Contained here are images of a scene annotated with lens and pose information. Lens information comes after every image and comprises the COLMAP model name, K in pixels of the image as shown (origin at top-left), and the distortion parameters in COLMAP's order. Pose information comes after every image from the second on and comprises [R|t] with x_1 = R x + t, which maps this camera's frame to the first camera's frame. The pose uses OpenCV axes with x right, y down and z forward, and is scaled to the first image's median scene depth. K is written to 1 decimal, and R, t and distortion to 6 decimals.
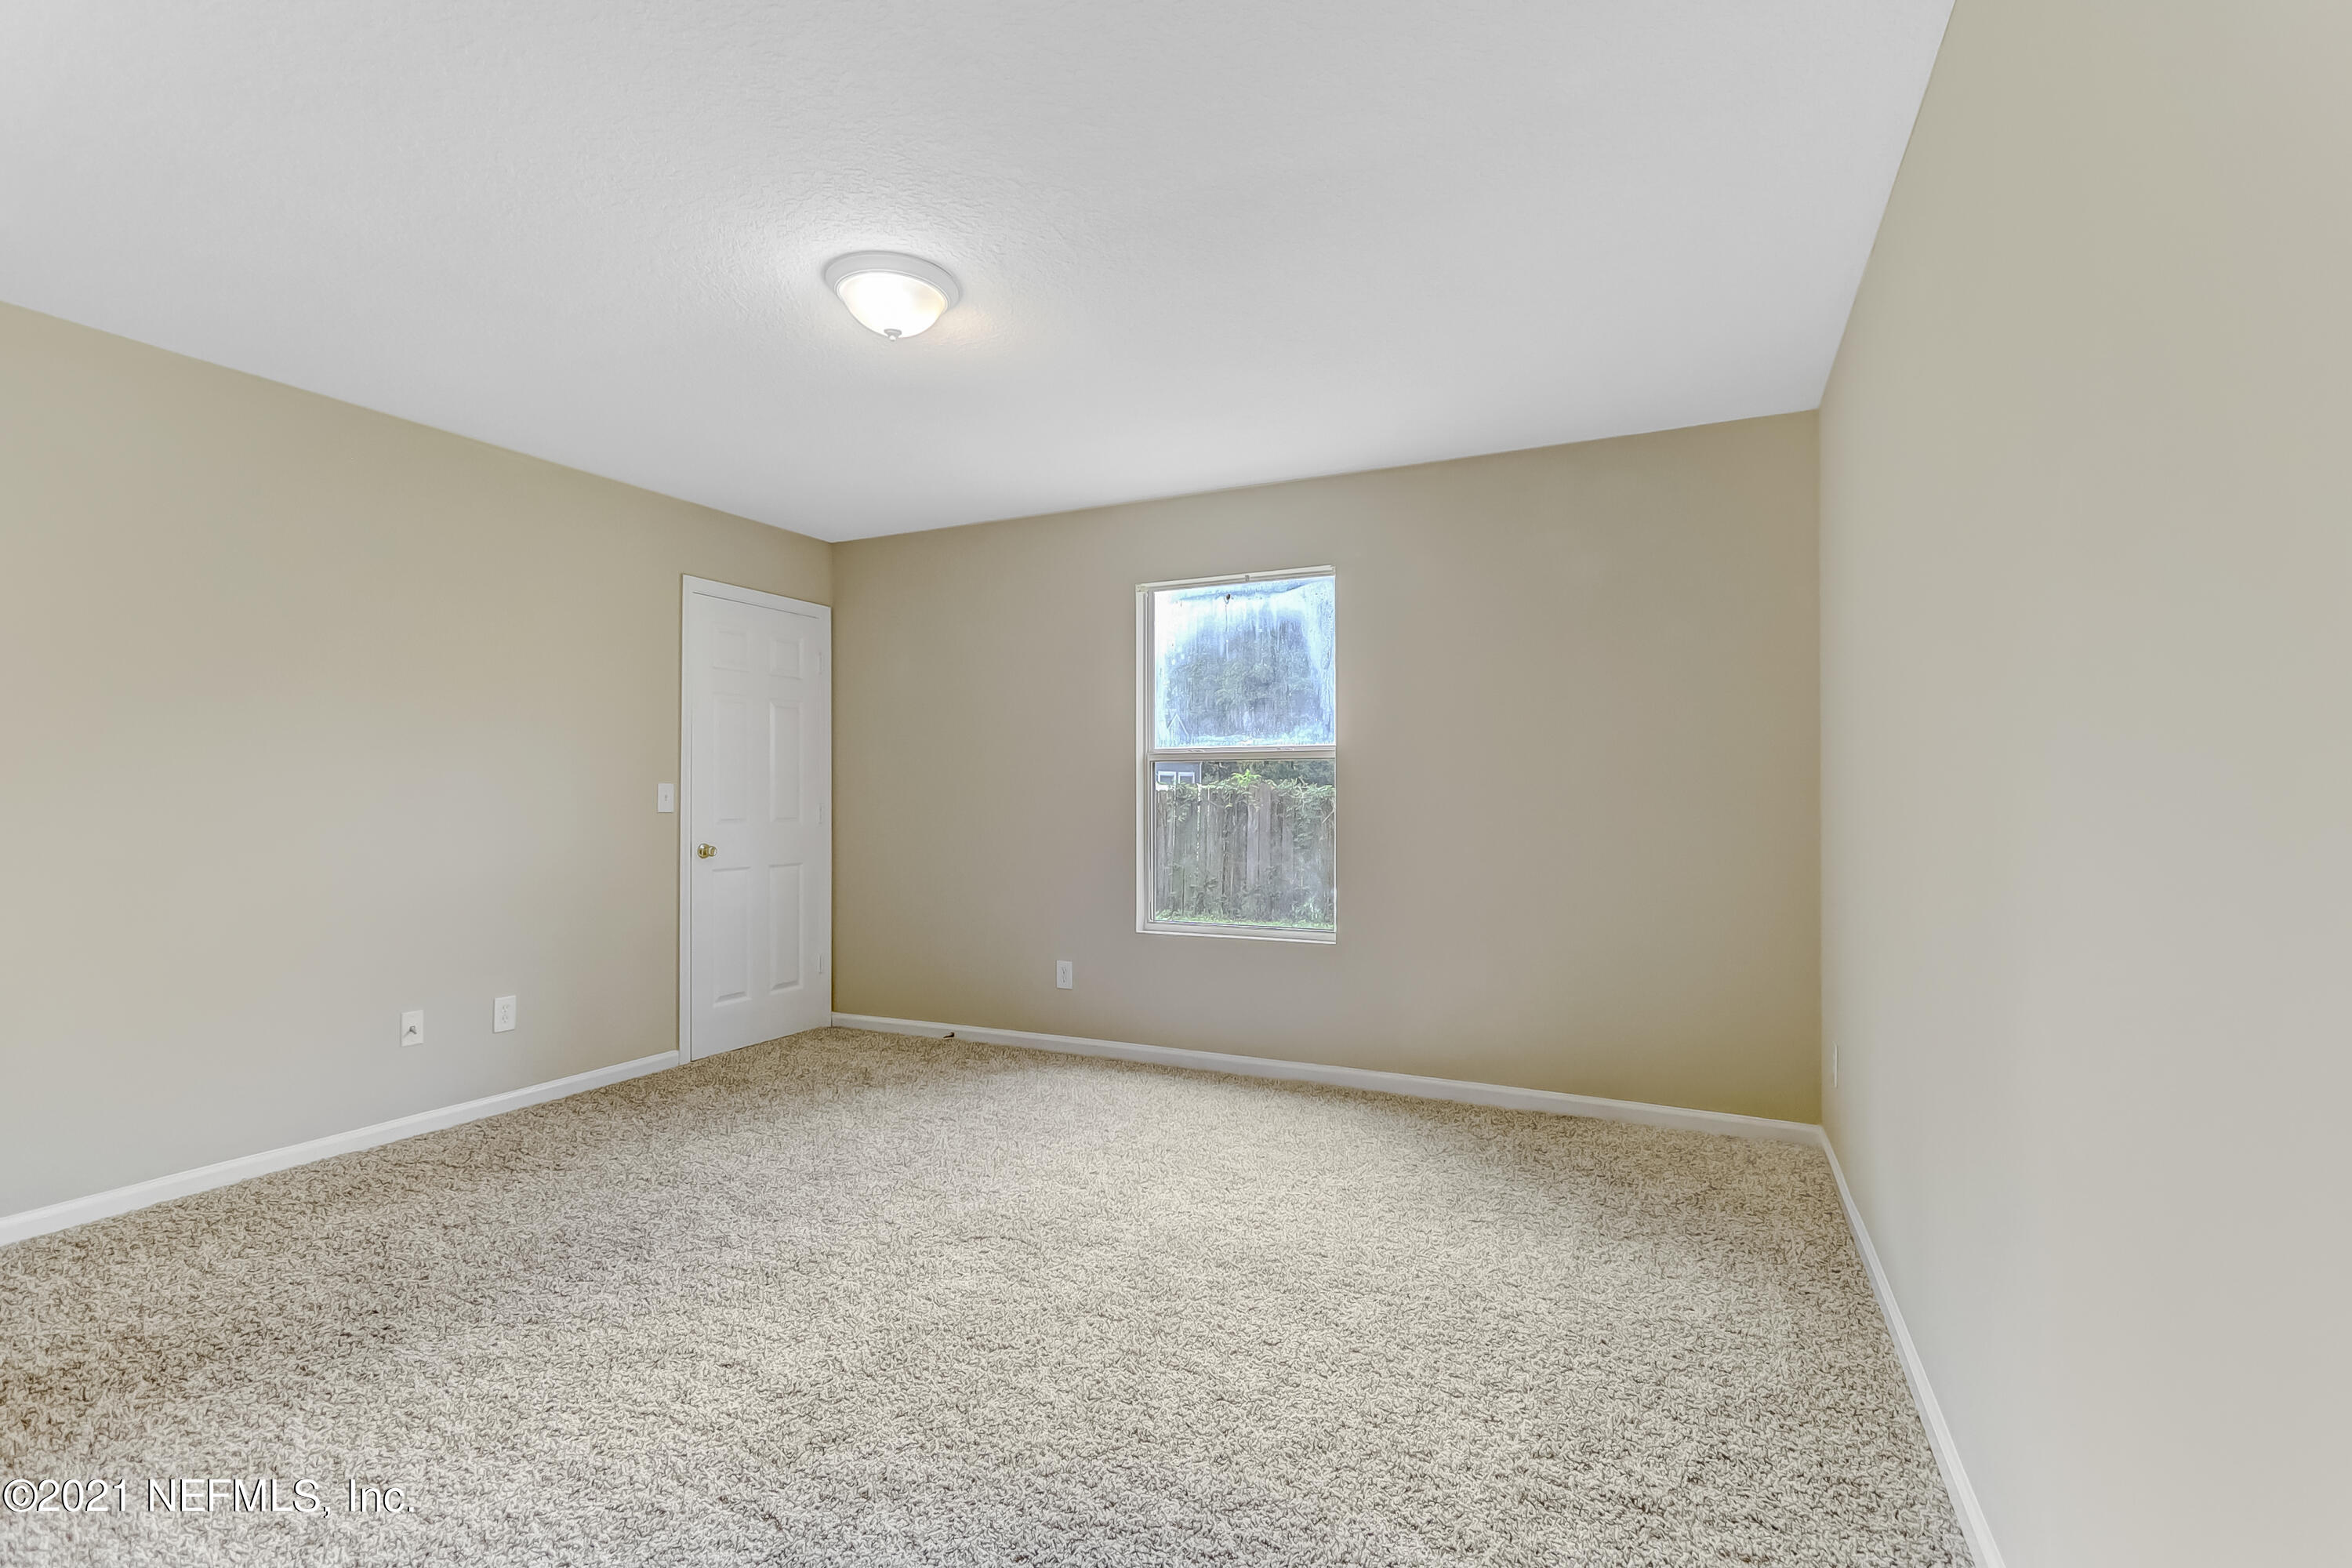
lens RADIAL K [[1098.7, 0, 1168.1], [0, 1098.7, 796.7], [0, 0, 1]] dist [-0.008933, -0.000131]
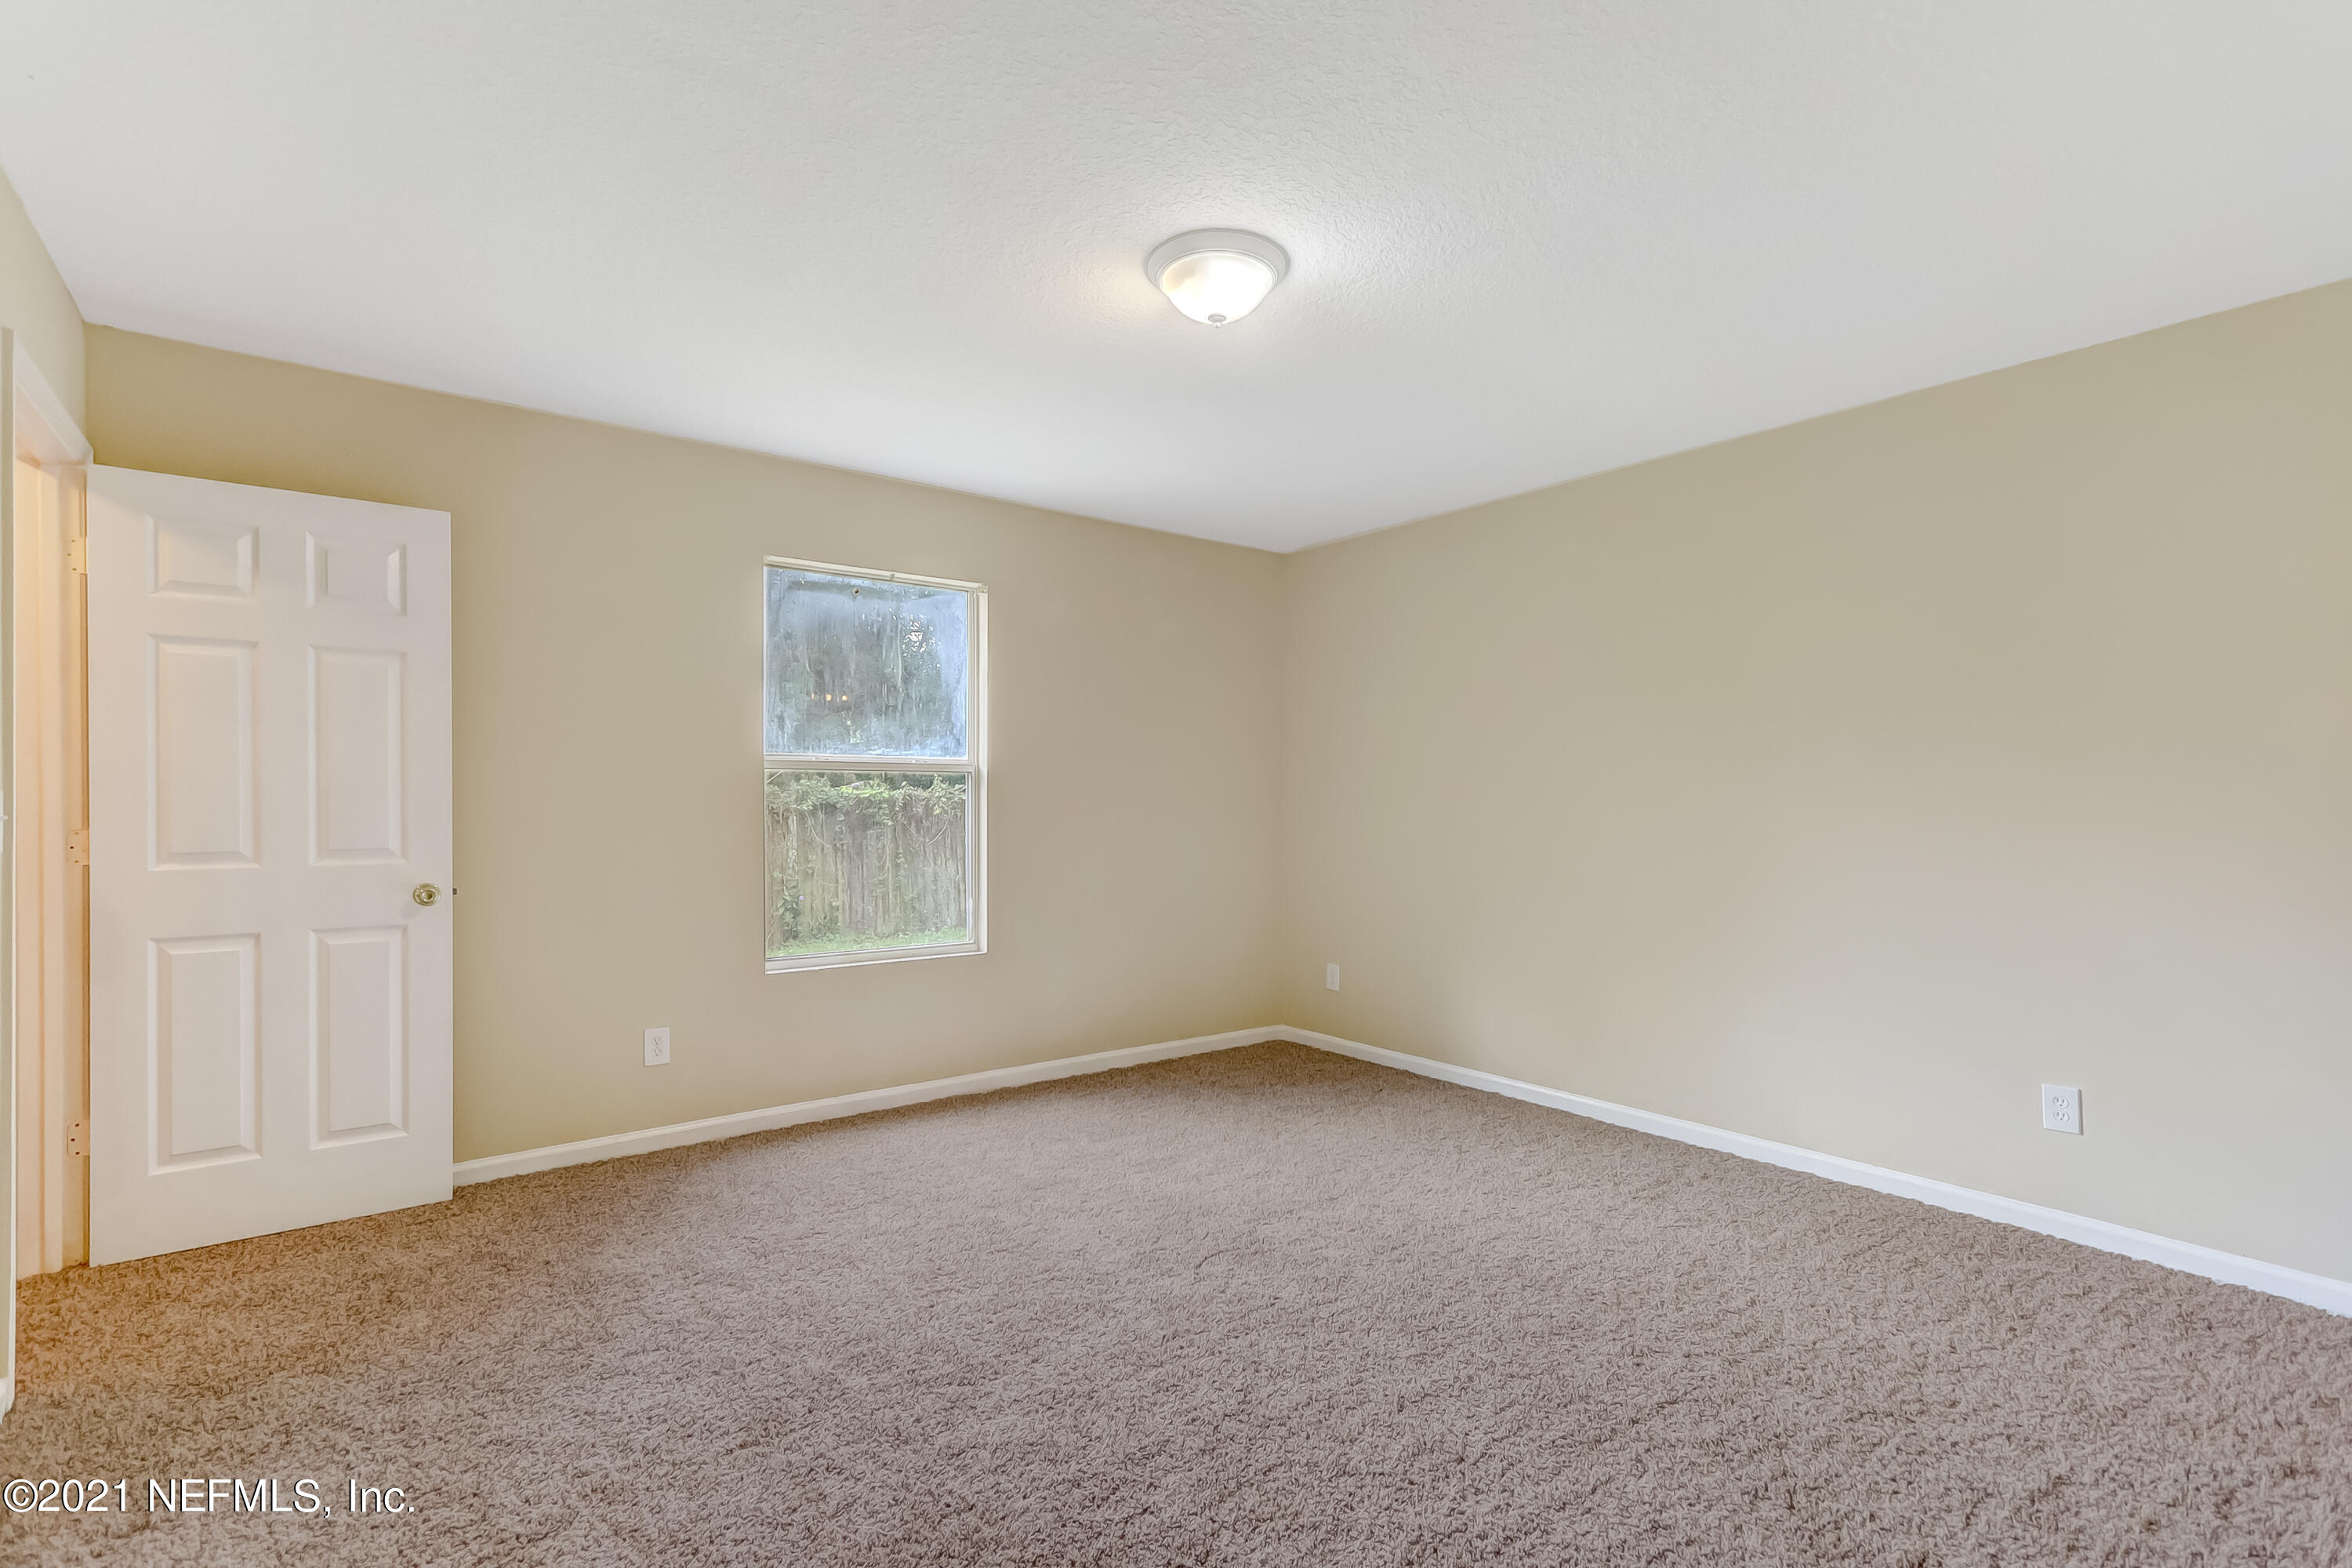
lens RADIAL K [[1098.7, 0, 1168.1], [0, 1098.7, 796.7], [0, 0, 1]] dist [-0.008933, -0.000131]
pose [[0.452384, 0.002330, 0.891820, -0.668279], [0.012530, 0.999881, -0.008968, -0.000100], [-0.891735, 0.015231, 0.452301, 0.368366]]
